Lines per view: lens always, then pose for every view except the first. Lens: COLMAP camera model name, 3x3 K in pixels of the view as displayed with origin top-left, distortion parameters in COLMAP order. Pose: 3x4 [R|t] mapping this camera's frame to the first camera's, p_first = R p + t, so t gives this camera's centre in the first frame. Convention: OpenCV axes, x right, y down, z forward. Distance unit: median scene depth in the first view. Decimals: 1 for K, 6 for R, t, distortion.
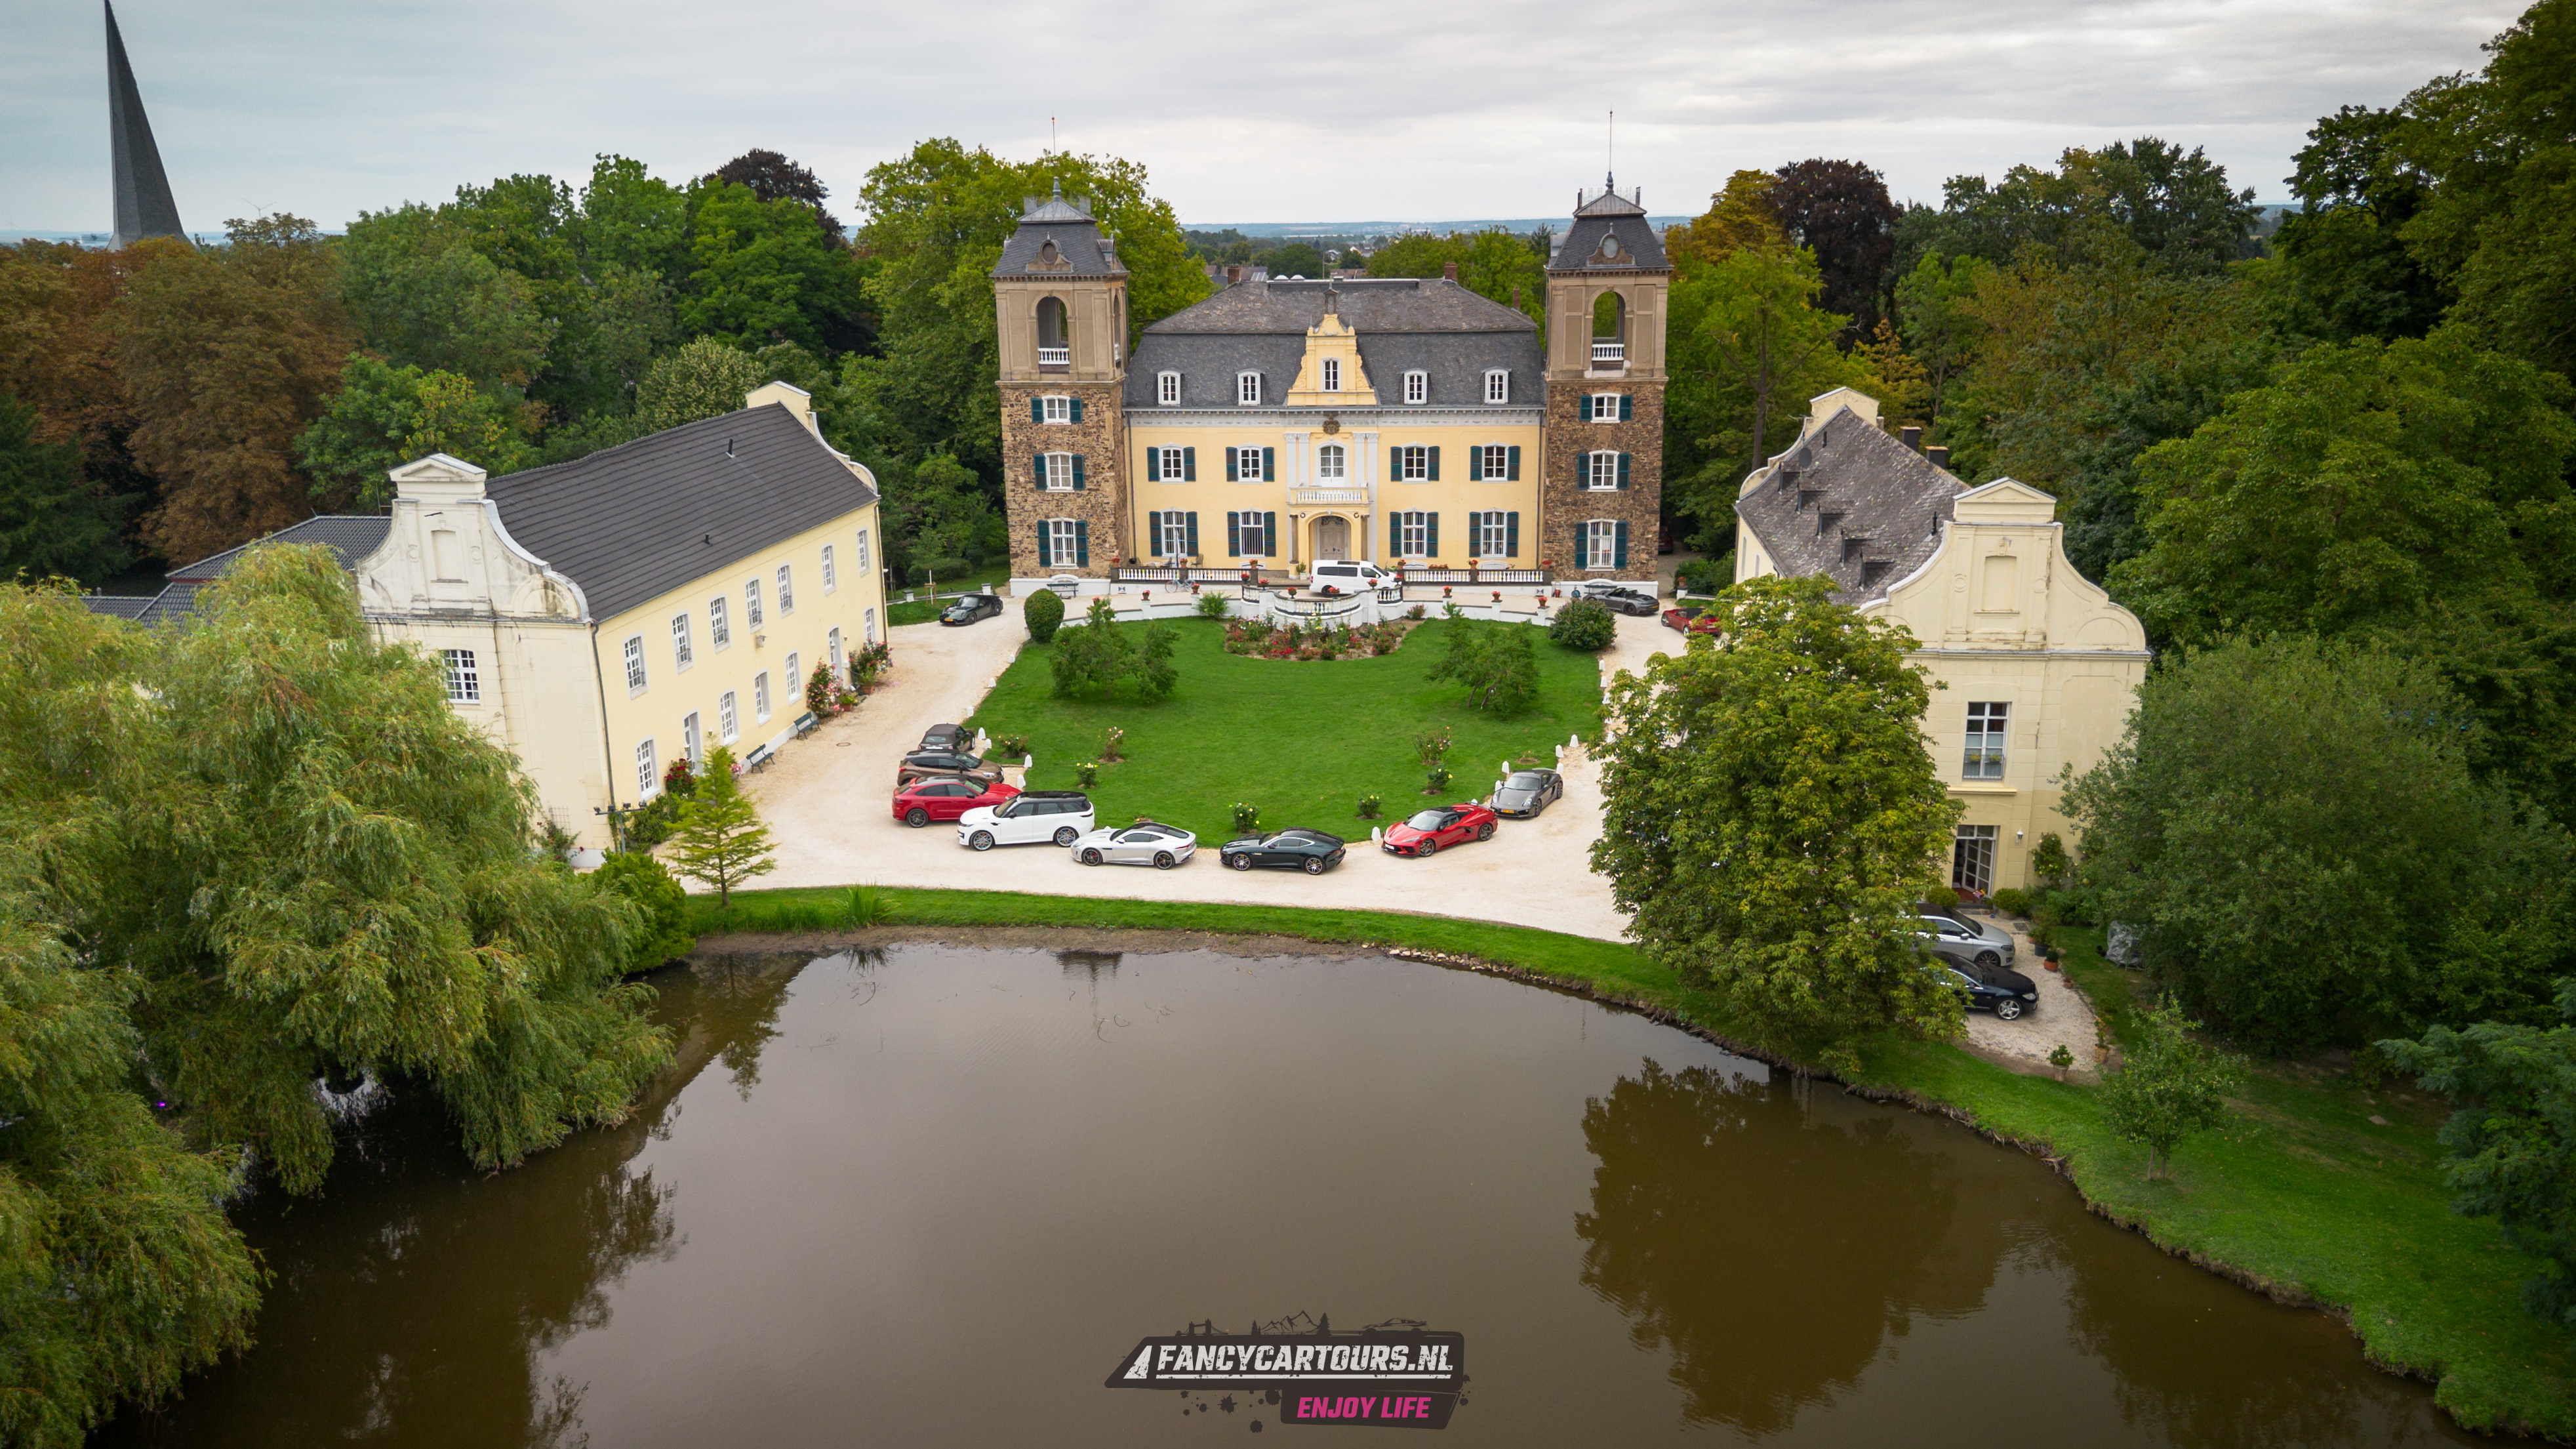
lens RADIAL K [[1821.9, 0, 1288.0], [0, 1821.9, 724.5], [0, 0, 1]] dist [-0.000460, -0.000139]
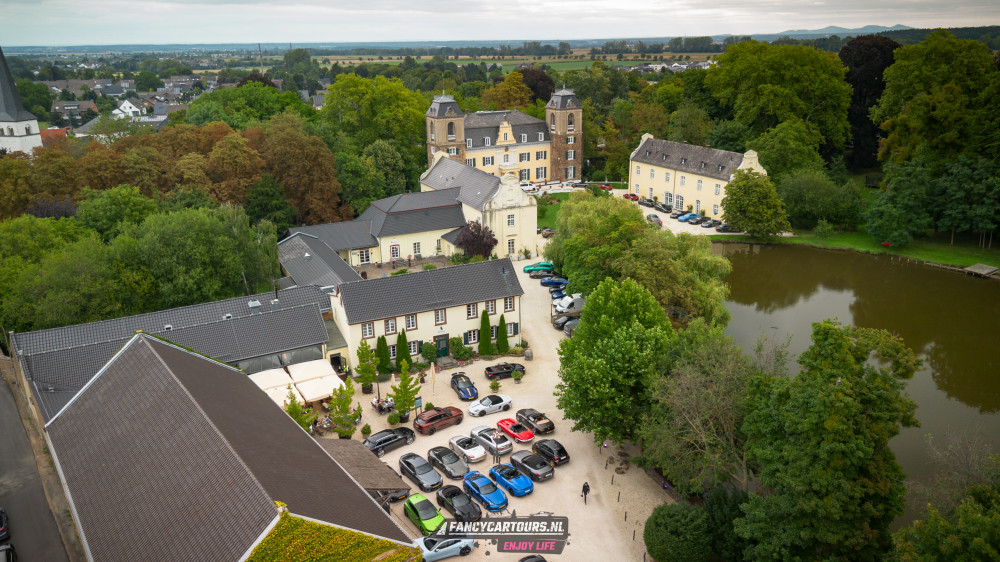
lens RADIAL K [[689.9, 0, 500.0], [0, 689.9, 281.0], [0, 0, 1]] dist [0.076639, -0.068514]
pose [[0.818142, -0.182375, 0.545328, -0.878868], [0.152945, 0.983227, 0.099362, -0.032779], [-0.554302, 0.002113, 0.832313, -0.261974]]
